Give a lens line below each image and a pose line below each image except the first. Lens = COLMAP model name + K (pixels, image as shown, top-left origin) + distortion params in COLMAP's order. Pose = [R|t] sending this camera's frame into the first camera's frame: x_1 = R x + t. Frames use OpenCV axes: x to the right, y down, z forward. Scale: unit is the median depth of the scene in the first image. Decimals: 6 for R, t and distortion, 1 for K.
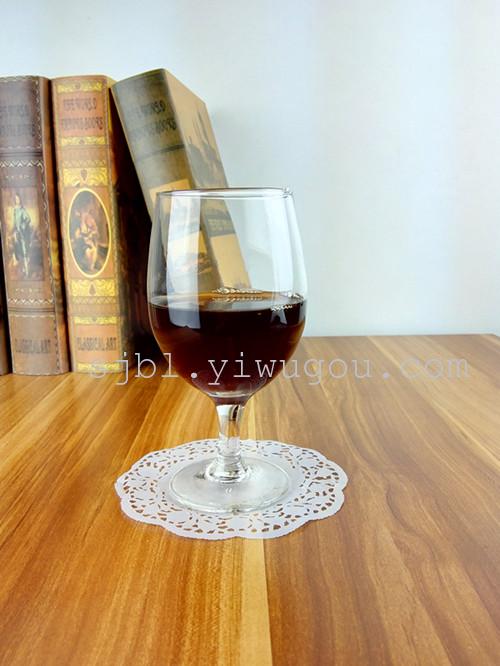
lens RADIAL K [[606.1, 0, 242.0], [0, 606.1, 328.0], [0, 0, 1]] dist [0.064047, -0.242206]
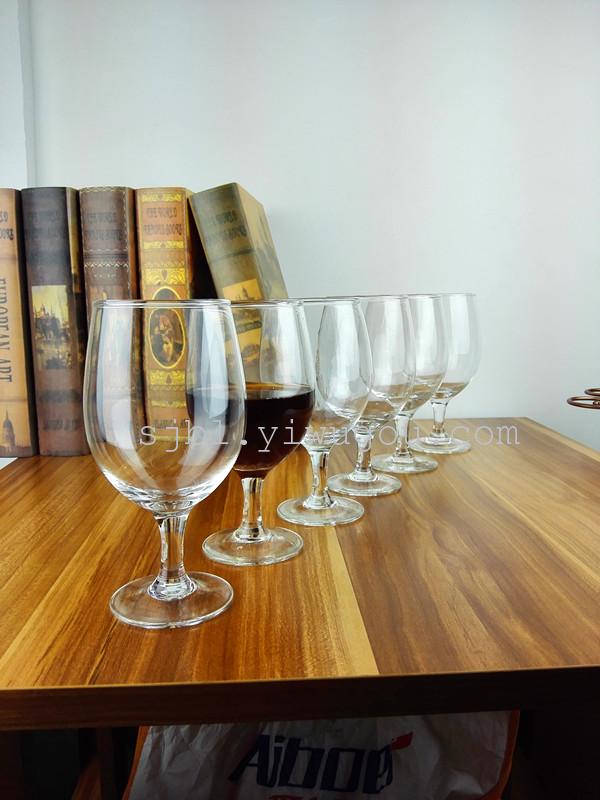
lens RADIAL K [[684.0, 0, 300.0], [0, 684.0, 400.0], [0, 0, 1]] dist [-0.002987, -0.006004]
pose [[0.998845, -0.001696, 0.048012, -0.070352], [0.003020, 0.999617, -0.027517, 0.016601], [-0.047947, 0.027631, 0.998468, -0.272974]]
